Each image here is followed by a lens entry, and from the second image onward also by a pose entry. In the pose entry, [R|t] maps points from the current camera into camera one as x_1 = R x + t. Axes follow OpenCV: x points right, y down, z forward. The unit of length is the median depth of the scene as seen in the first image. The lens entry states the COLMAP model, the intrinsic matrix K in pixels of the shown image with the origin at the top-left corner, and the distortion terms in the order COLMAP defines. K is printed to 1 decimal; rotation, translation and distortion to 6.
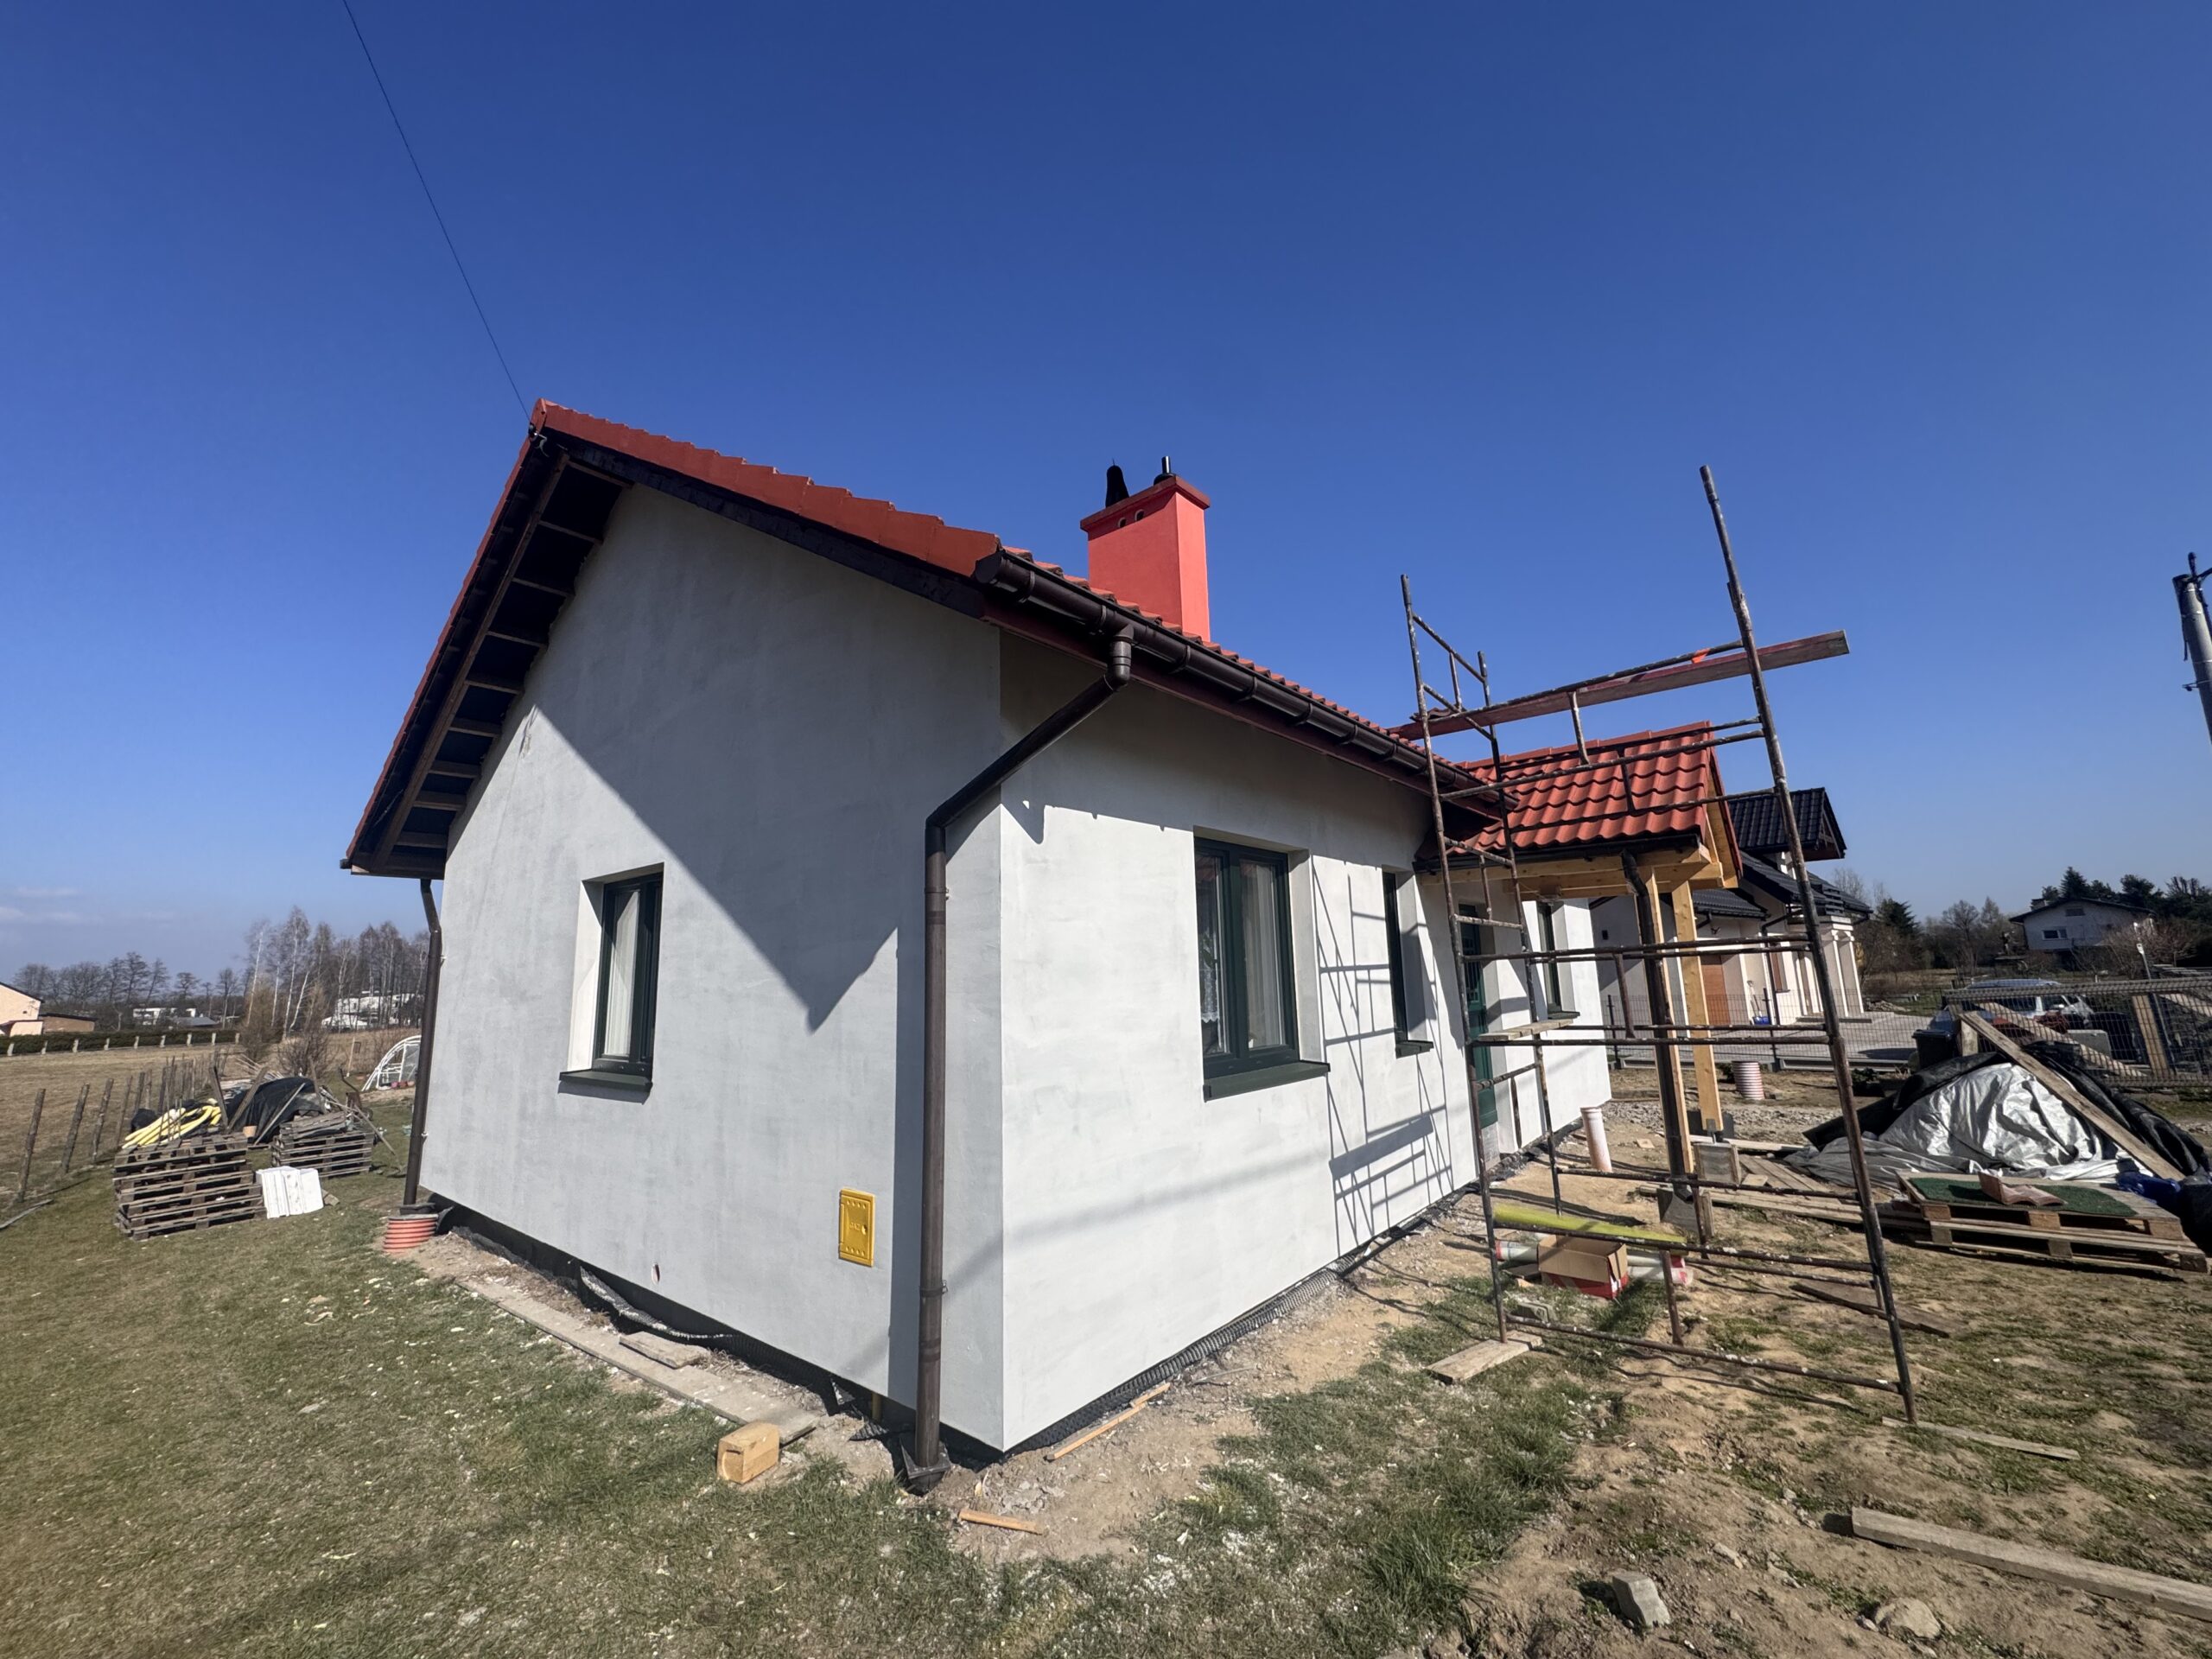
lens RADIAL K [[897.6, 0, 1106.0], [0, 897.6, 829.5], [0, 0, 1]] dist [-0.005185, -0.000067]
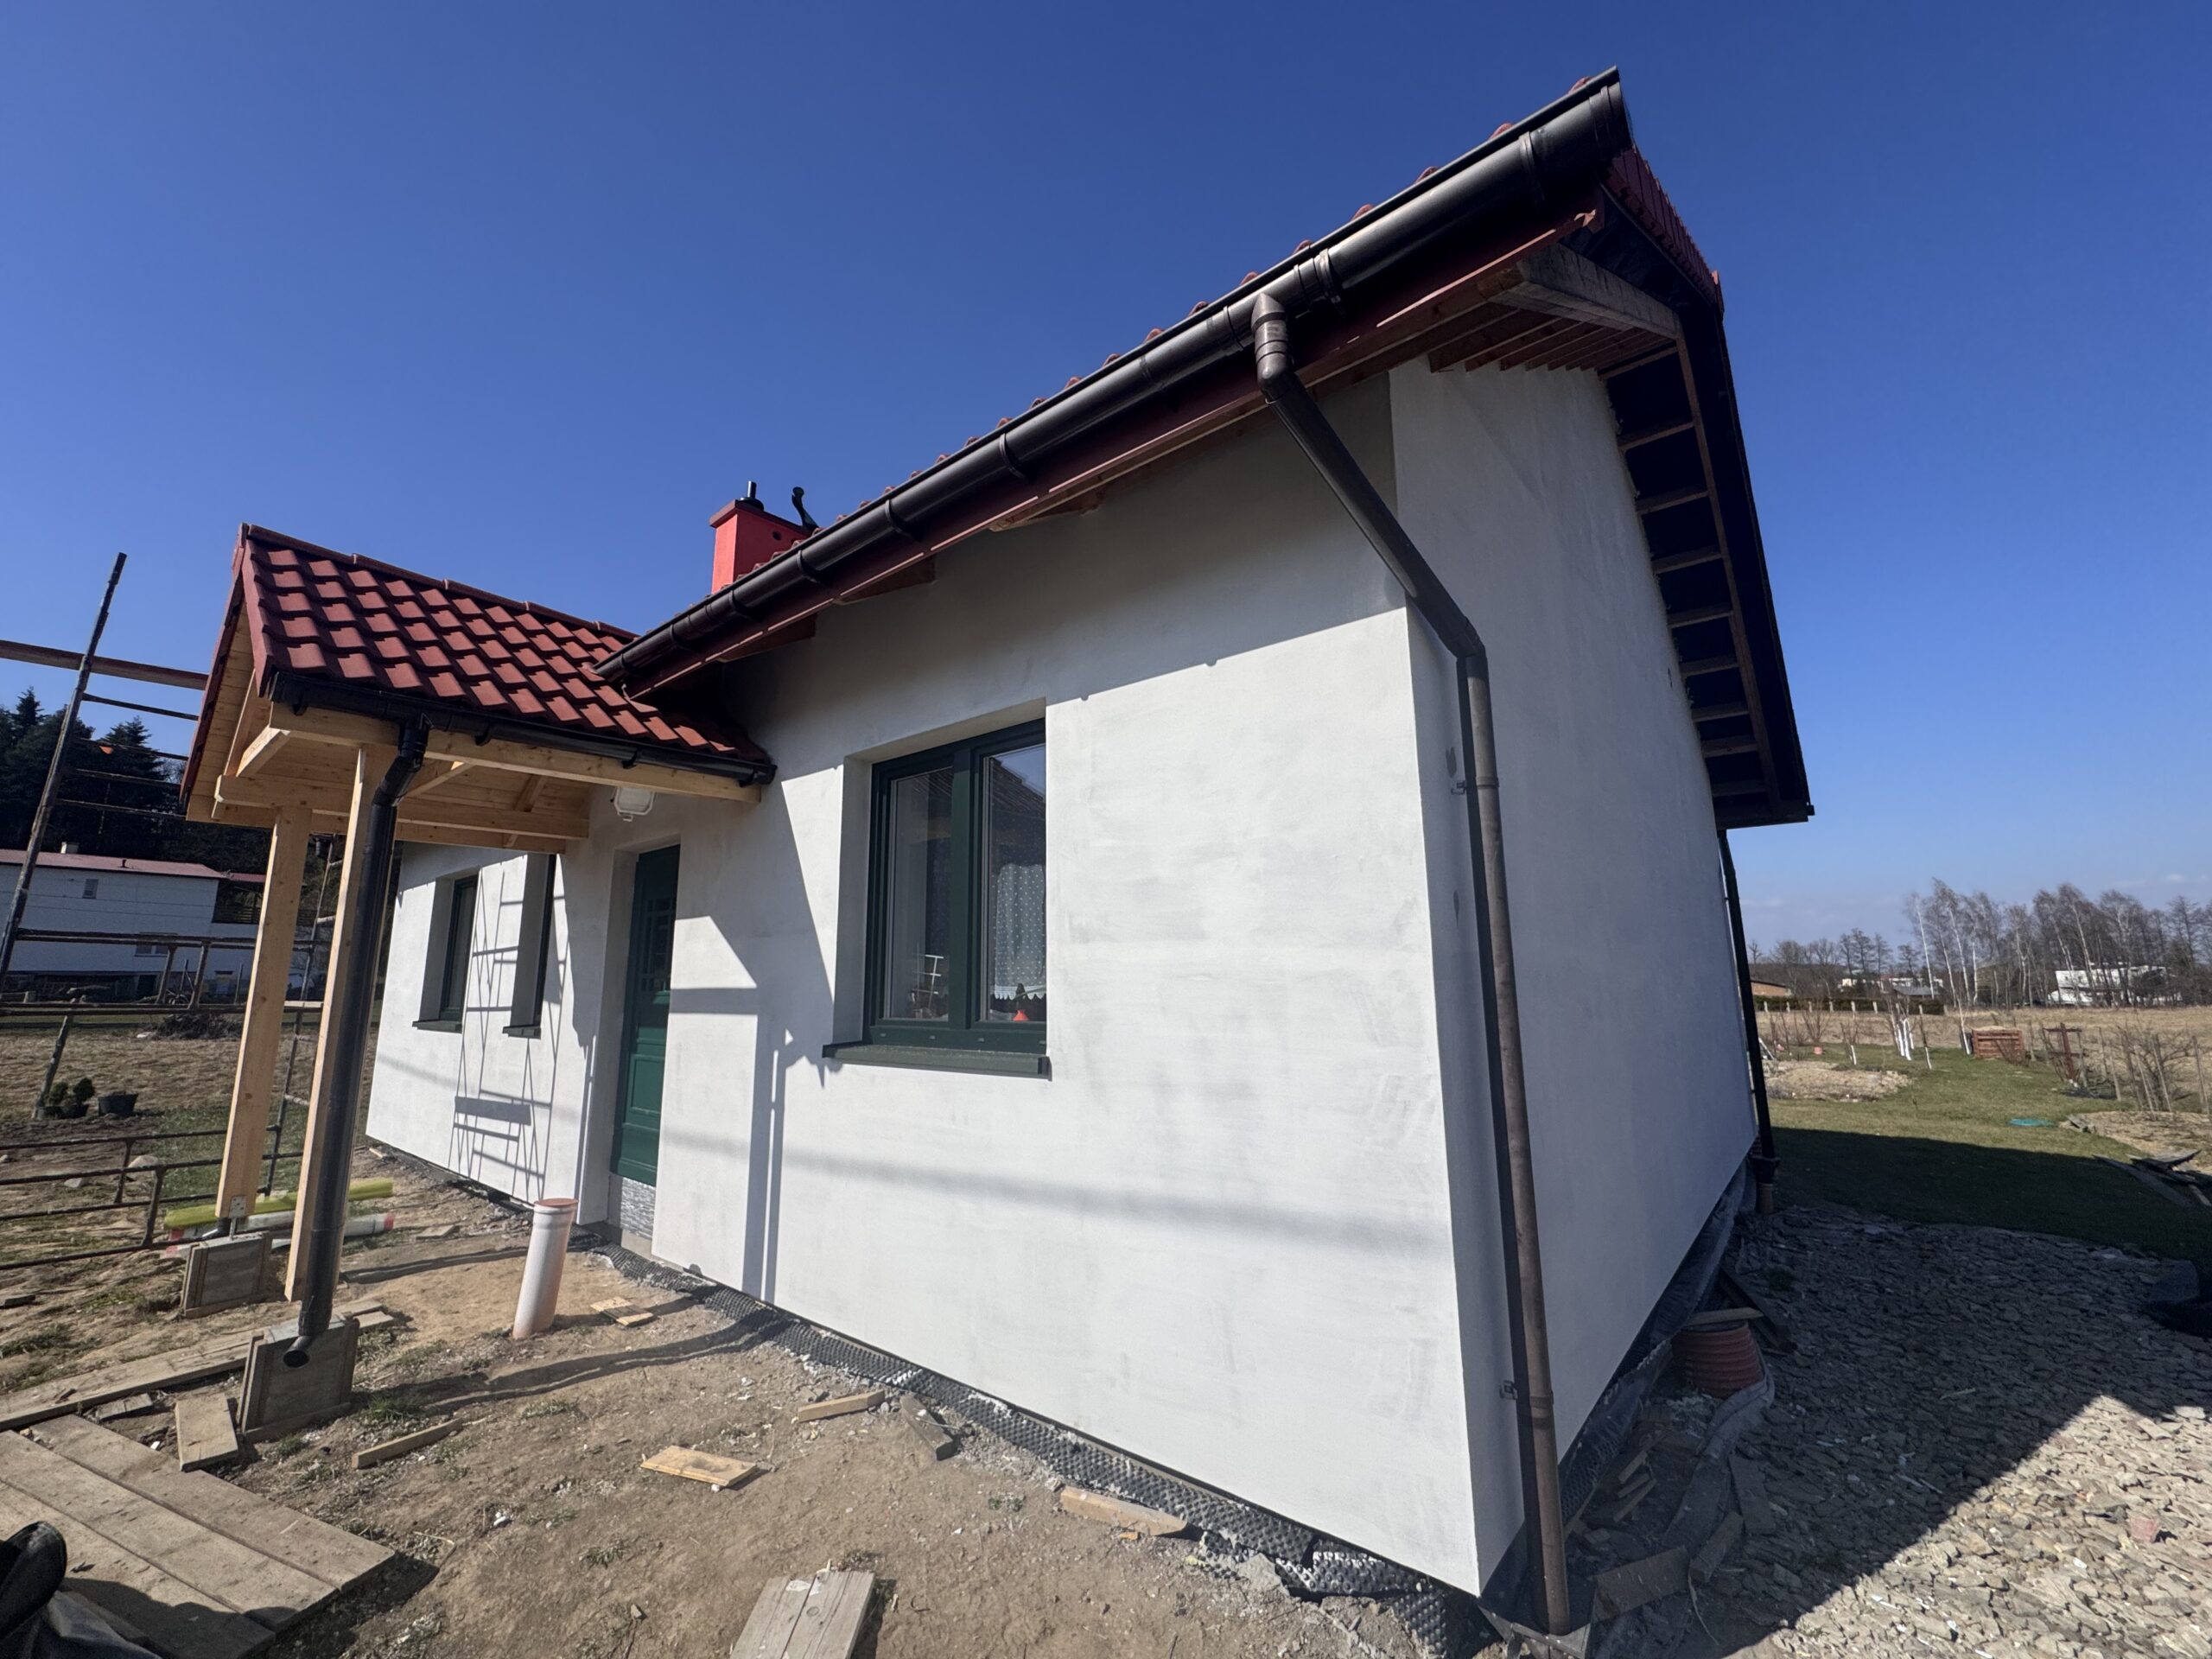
lens RADIAL K [[877.9, 0, 1106.0], [0, 877.9, 829.5], [0, 0, 1]] dist [-0.001101, -0.000030]
pose [[-0.001174, -0.148011, -0.988985, 0.883954], [0.176385, 0.973449, -0.145896, 0.189064], [0.984320, -0.174614, 0.024964, 1.096134]]
